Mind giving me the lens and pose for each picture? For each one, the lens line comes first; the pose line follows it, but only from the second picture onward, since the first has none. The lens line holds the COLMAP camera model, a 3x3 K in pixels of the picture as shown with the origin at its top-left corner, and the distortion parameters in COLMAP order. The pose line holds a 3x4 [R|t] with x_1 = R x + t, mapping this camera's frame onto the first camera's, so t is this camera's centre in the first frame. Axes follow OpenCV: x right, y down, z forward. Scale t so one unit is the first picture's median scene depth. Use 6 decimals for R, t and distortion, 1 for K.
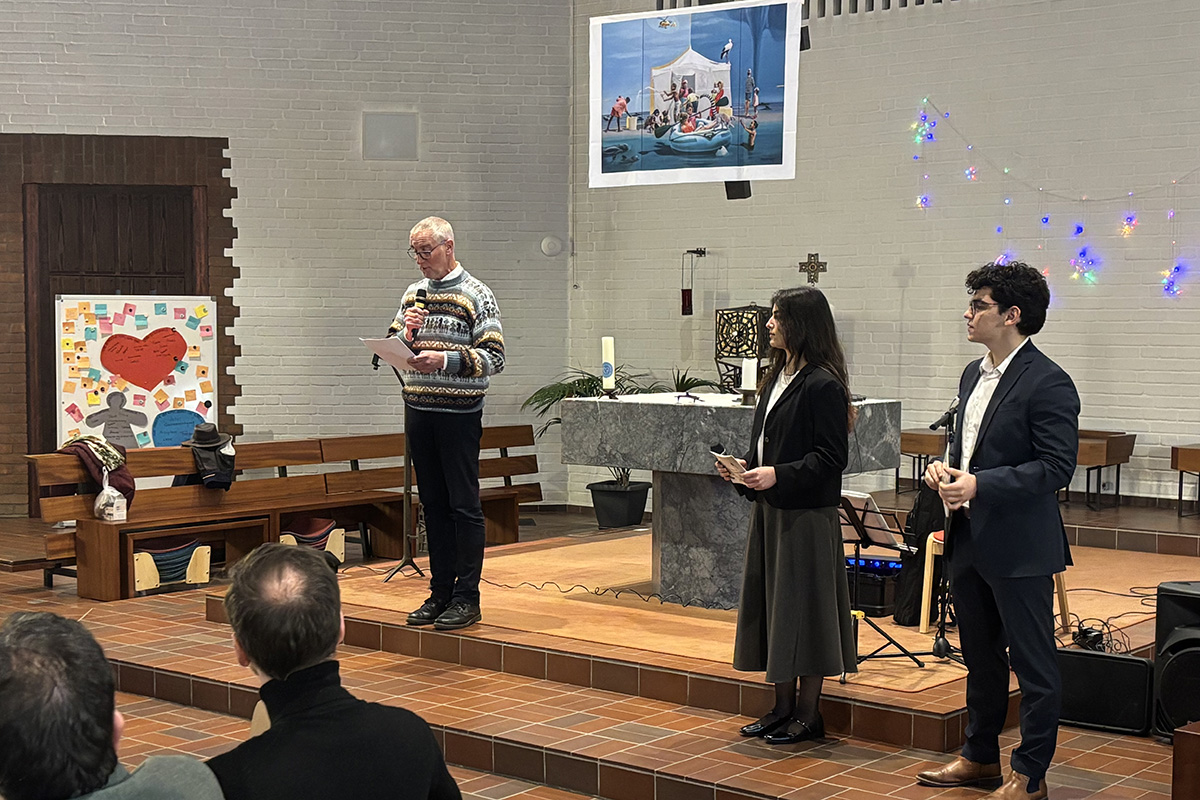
lens RADIAL K [[1764.3, 0, 593.2], [0, 1764.3, 471.1], [0, 0, 1]] dist [0.122974, -0.021030]
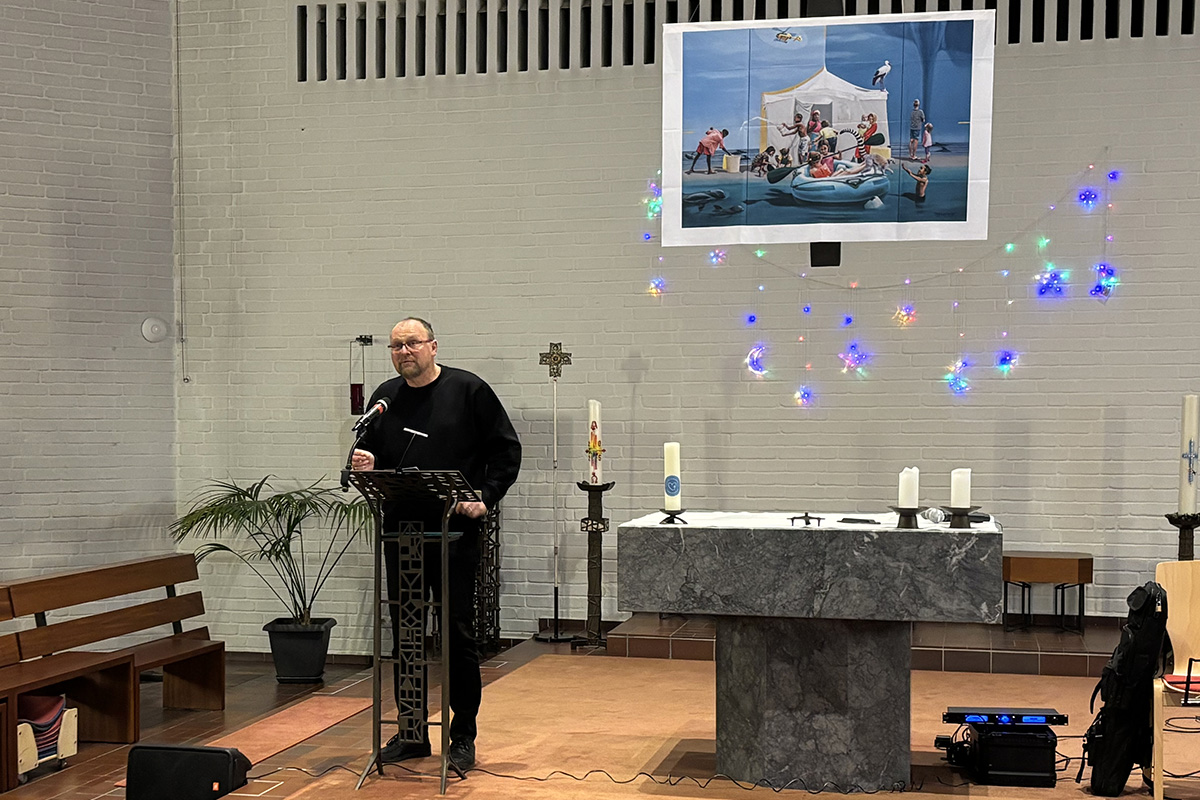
lens RADIAL K [[1798.8, 0, 468.0], [0, 1798.8, 500.3], [0, 0, 1]] dist [0.199983, -0.719201]
pose [[0.914284, -0.023438, 0.404396, -0.402912], [0.039952, 0.998675, -0.032446, -0.030516], [-0.403100, 0.045822, 0.914008, 0.338825]]
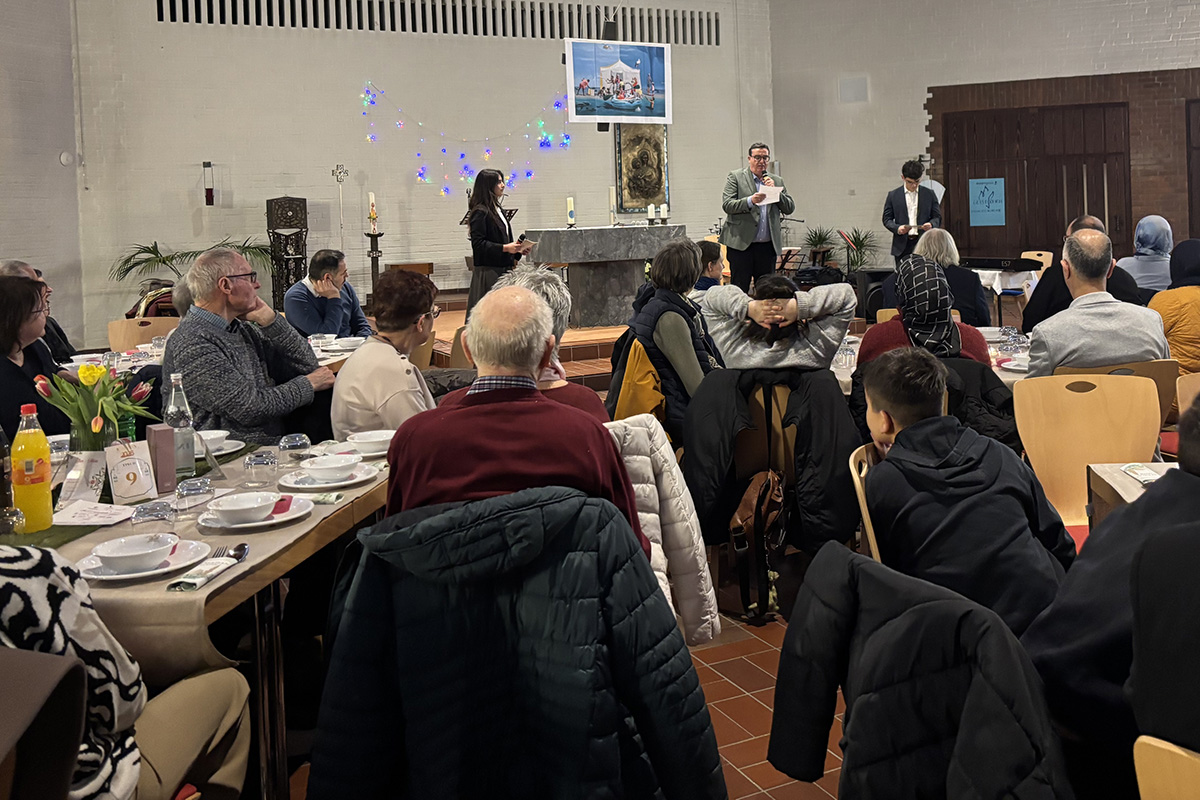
lens RADIAL K [[1149.7, 0, 695.5], [0, 1149.7, 238.7], [0, 0, 1]] dist [0.125702, -0.314441]
pose [[0.384890, -0.039049, 0.922136, -1.167220], [0.120151, 0.992722, -0.008111, -0.003463], [-0.915109, 0.113918, 0.386780, 0.396969]]
